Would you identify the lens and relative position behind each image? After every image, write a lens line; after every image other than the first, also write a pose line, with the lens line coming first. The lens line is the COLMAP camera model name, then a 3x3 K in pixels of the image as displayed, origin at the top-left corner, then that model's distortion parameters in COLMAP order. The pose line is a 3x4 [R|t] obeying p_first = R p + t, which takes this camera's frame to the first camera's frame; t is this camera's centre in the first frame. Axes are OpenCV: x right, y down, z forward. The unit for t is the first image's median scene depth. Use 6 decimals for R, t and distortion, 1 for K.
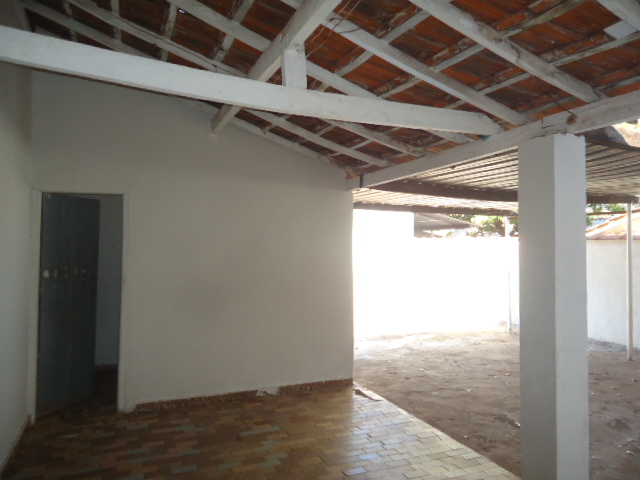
lens RADIAL K [[463.6, 0, 320.3], [0, 463.6, 240.3], [0, 0, 1]] dist [-0.013449, 0.006015]
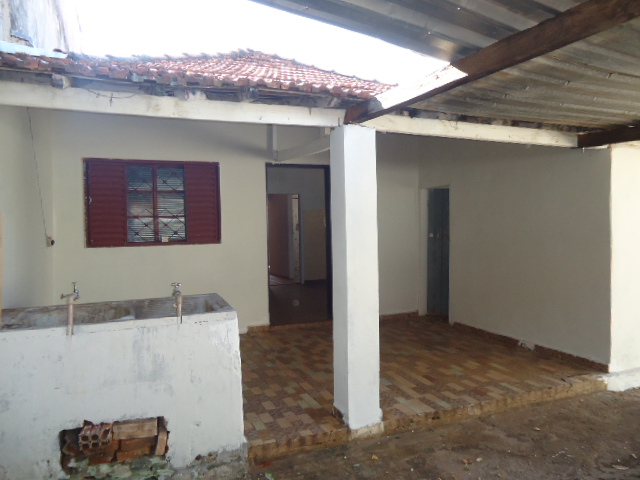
lens RADIAL K [[463.6, 0, 319.2], [0, 463.6, 241.6], [0, 0, 1]] dist [-0.013449, 0.006015]
pose [[-0.021142, 0.027074, -0.999410, 1.108561], [0.026936, 0.999286, 0.026501, 0.036616], [0.999414, -0.026360, -0.021856, 0.581606]]
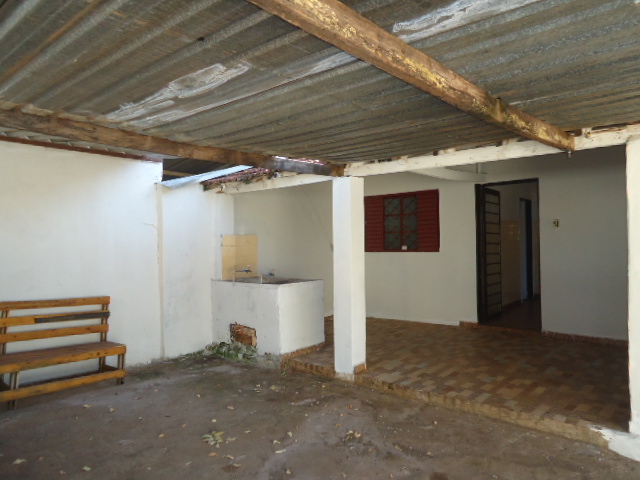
lens RADIAL K [[463.6, 0, 318.8], [0, 463.6, 238.3], [0, 0, 1]] dist [-0.013449, 0.006015]
pose [[-0.907793, 0.005841, -0.419378, 0.892465], [0.014880, 0.999722, -0.018284, 0.044975], [0.419154, -0.022838, -0.907628, 1.689833]]
